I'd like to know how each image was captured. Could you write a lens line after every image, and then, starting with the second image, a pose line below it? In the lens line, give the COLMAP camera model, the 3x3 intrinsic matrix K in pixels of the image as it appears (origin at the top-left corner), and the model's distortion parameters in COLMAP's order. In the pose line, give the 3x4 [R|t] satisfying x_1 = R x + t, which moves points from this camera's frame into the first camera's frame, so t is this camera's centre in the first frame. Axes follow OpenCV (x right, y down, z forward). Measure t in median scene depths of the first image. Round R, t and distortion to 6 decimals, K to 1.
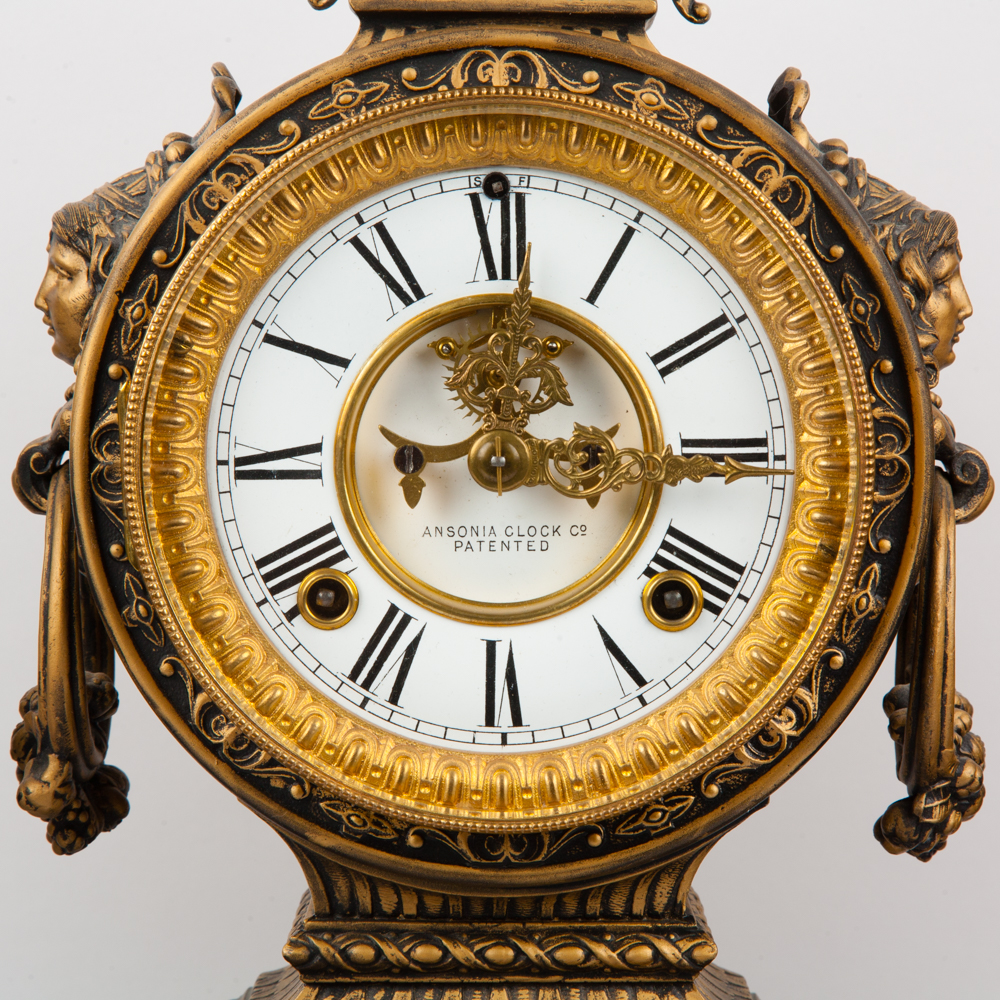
lens RADIAL K [[3930.2, 0, 543.2], [0, 3930.2, 490.9], [0, 0, 1]] dist [0.326430, 0.000000]
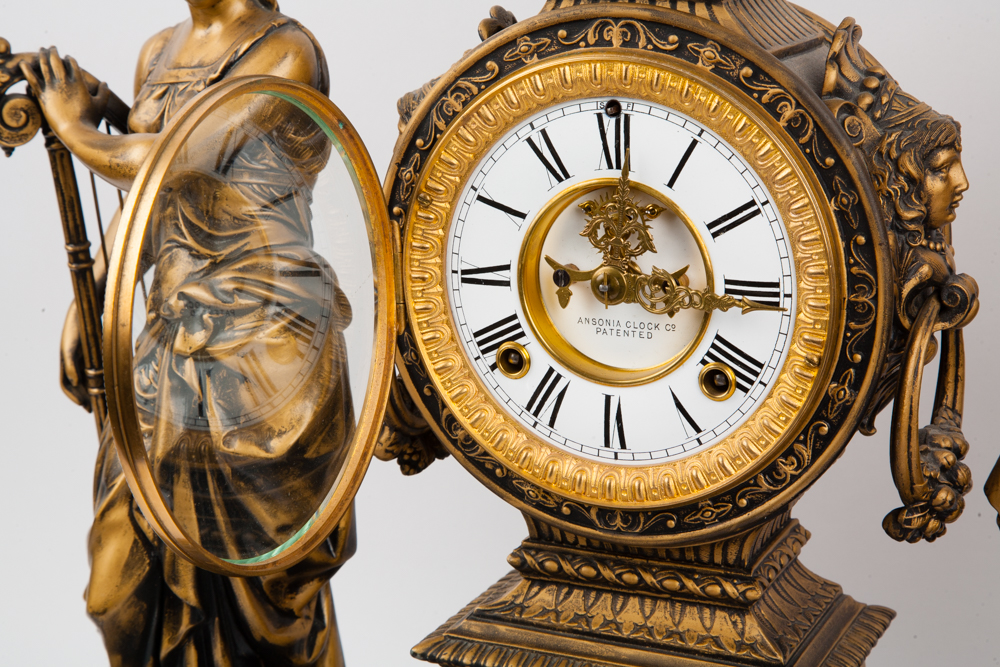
lens RADIAL K [[2182.7, 0, 505.5], [0, 2182.7, 328.5], [0, 0, 1]] dist [0.263449, 0.000000]
pose [[0.912683, 0.084571, -0.399821, 0.297878], [-0.014133, 0.984300, 0.175939, -0.142138], [0.408423, -0.154926, 0.899549, 0.197665]]
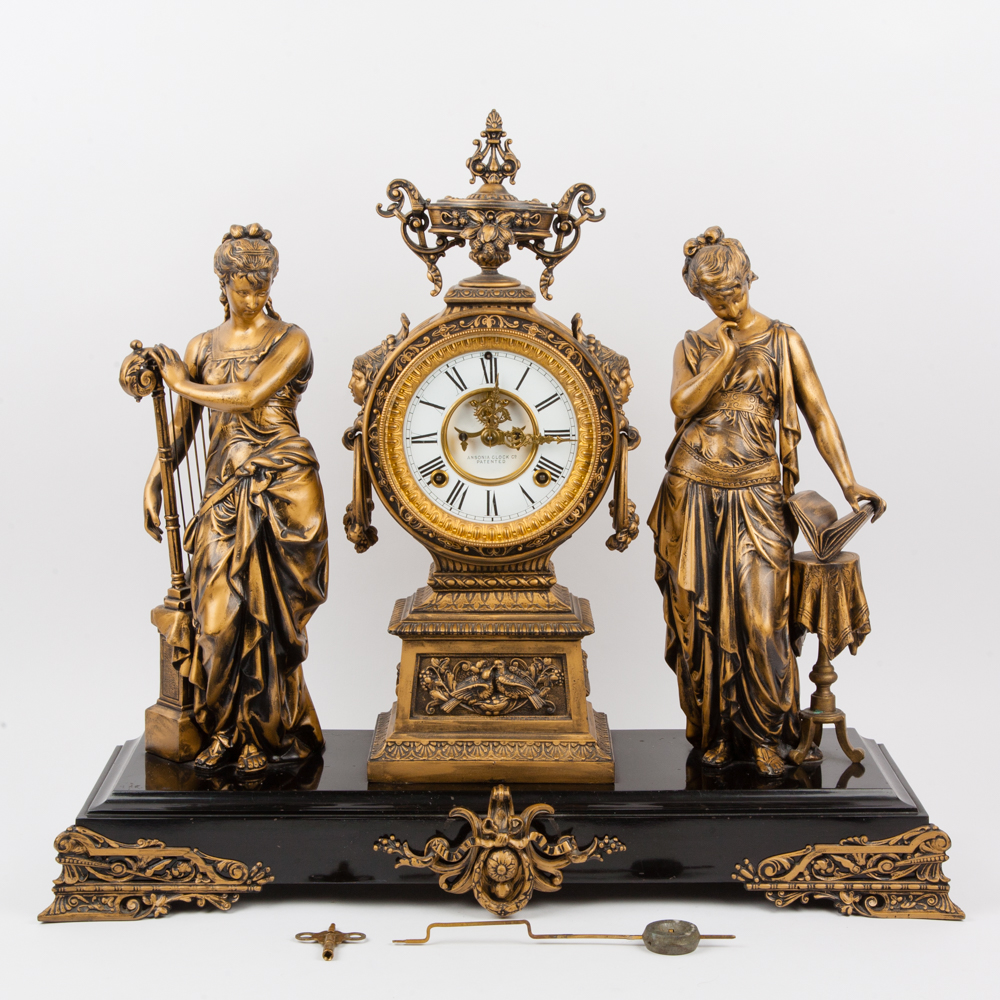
lens RADIAL K [[2383.9, 0, 522.8], [0, 2383.9, 502.9], [0, 0, 1]] dist [0.080631, 0.000000]
pose [[0.999941, -0.010480, 0.002704, 0.010661], [0.010196, 0.995929, 0.089563, -0.133425], [-0.003632, -0.089530, 0.995977, -1.029525]]
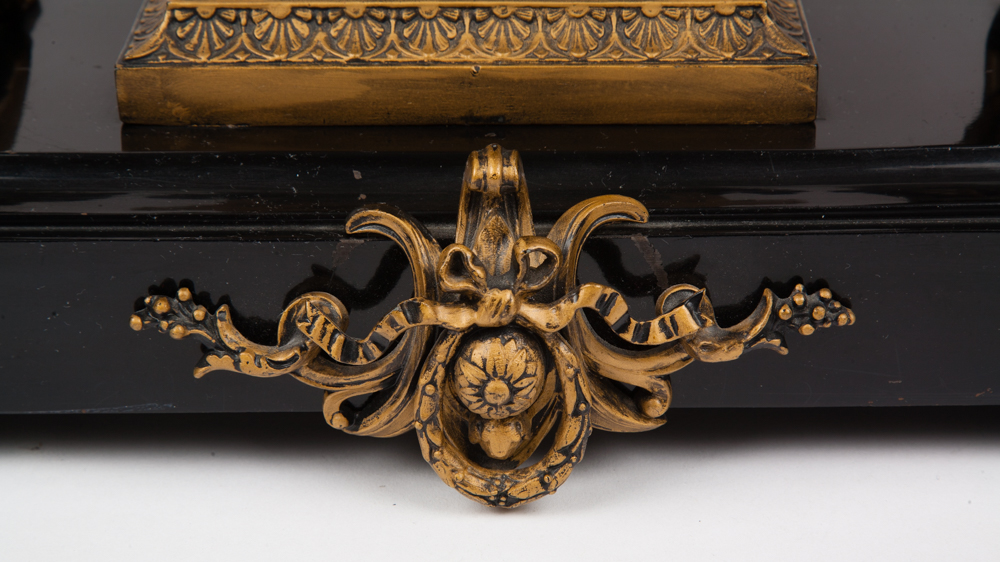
lens RADIAL K [[2442.2, 0, 501.8], [0, 2442.2, 344.6], [0, 0, 1]] dist [0.313115, 0.000000]
pose [[0.999696, -0.015671, -0.019034, 0.010020], [0.021499, 0.931988, 0.361851, 0.080667], [0.012069, -0.362150, 0.932042, 0.267151]]
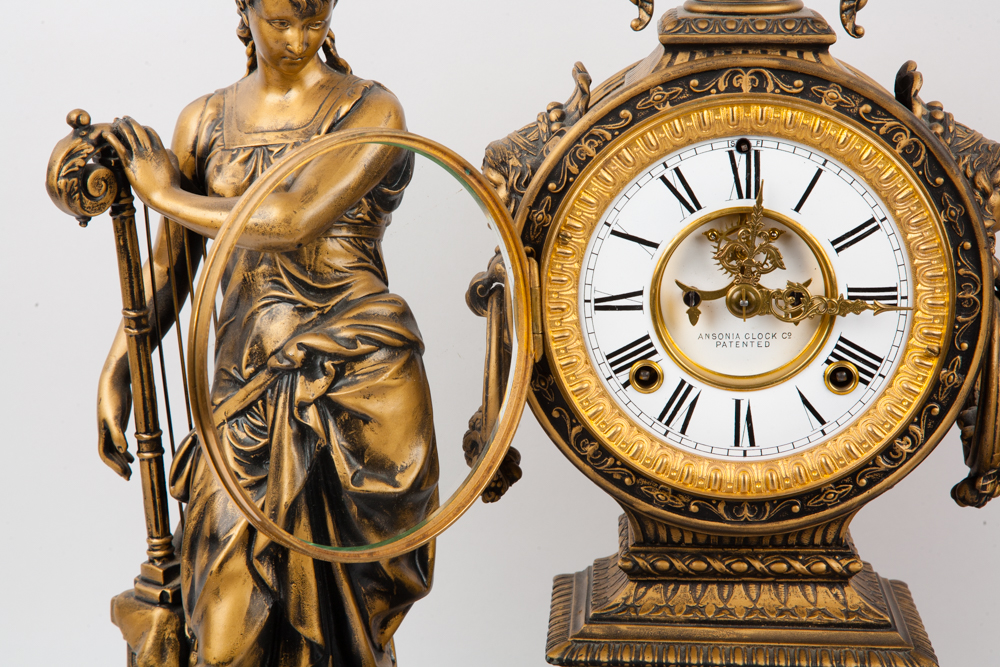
lens RADIAL K [[2696.5, 0, 504.5], [0, 2696.5, 331.8], [0, 0, 1]] dist [0.435783, 0.000000]
pose [[0.999112, -0.000555, -0.042133, -0.067293], [0.005867, 0.992006, 0.126055, -0.147741], [0.041726, -0.126190, 0.991128, -0.216984]]
